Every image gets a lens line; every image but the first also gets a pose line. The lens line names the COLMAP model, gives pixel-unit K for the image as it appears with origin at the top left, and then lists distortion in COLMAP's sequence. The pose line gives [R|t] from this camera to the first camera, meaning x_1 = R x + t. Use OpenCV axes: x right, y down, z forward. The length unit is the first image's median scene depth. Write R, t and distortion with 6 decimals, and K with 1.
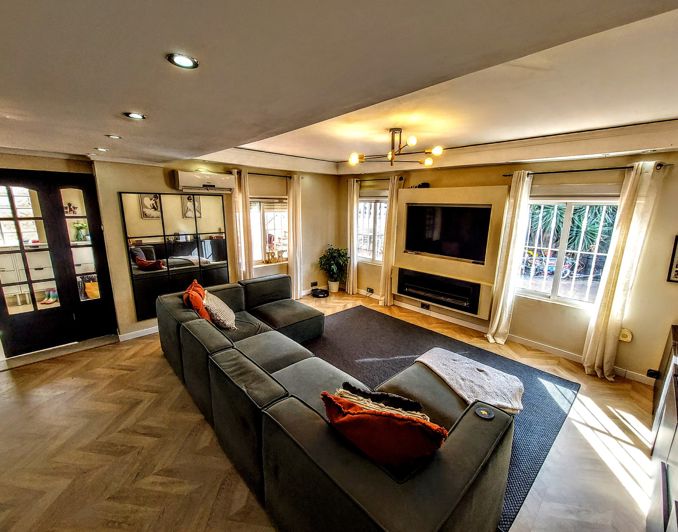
lens RADIAL K [[290.4, 0, 340.4], [0, 290.4, 263.2], [0, 0, 1]] dist [0.007706, -0.001431]
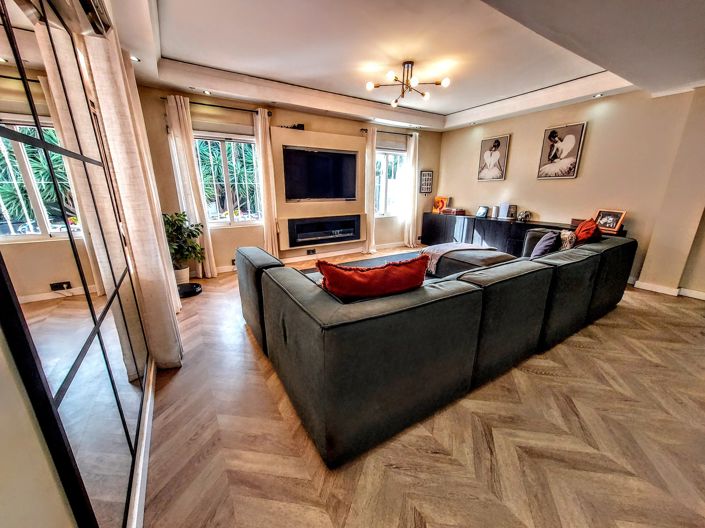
lens RADIAL K [[276.9, 0, 350.9], [0, 276.9, 265.2], [0, 0, 1]] dist [0.009118, -0.002076]
pose [[0.196025, -0.282903, 0.938904, -0.878629], [0.199405, 0.948975, 0.244305, -0.028988], [-0.960110, 0.139332, 0.242435, 0.876724]]
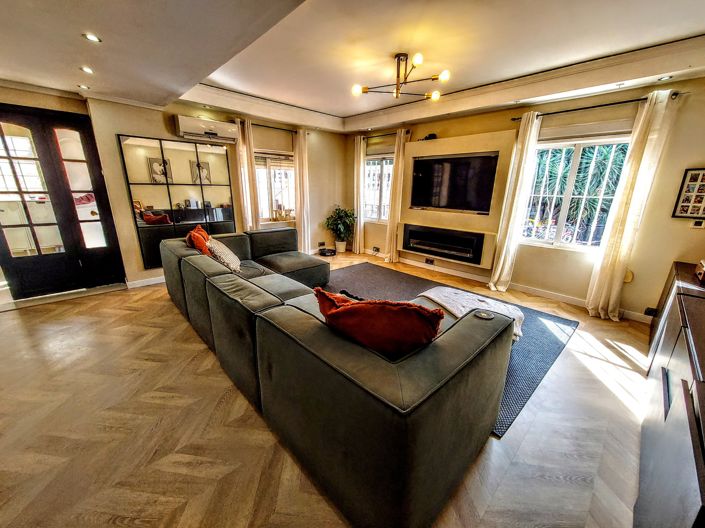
lens RADIAL K [[276.9, 0, 351.9], [0, 276.9, 264.0], [0, 0, 1]] dist [0.009118, -0.002076]
pose [[0.999997, 0.000054, 0.002607, 0.022831], [-0.000237, 0.997535, 0.070167, 0.125346], [-0.002597, -0.070167, 0.997532, 0.040794]]
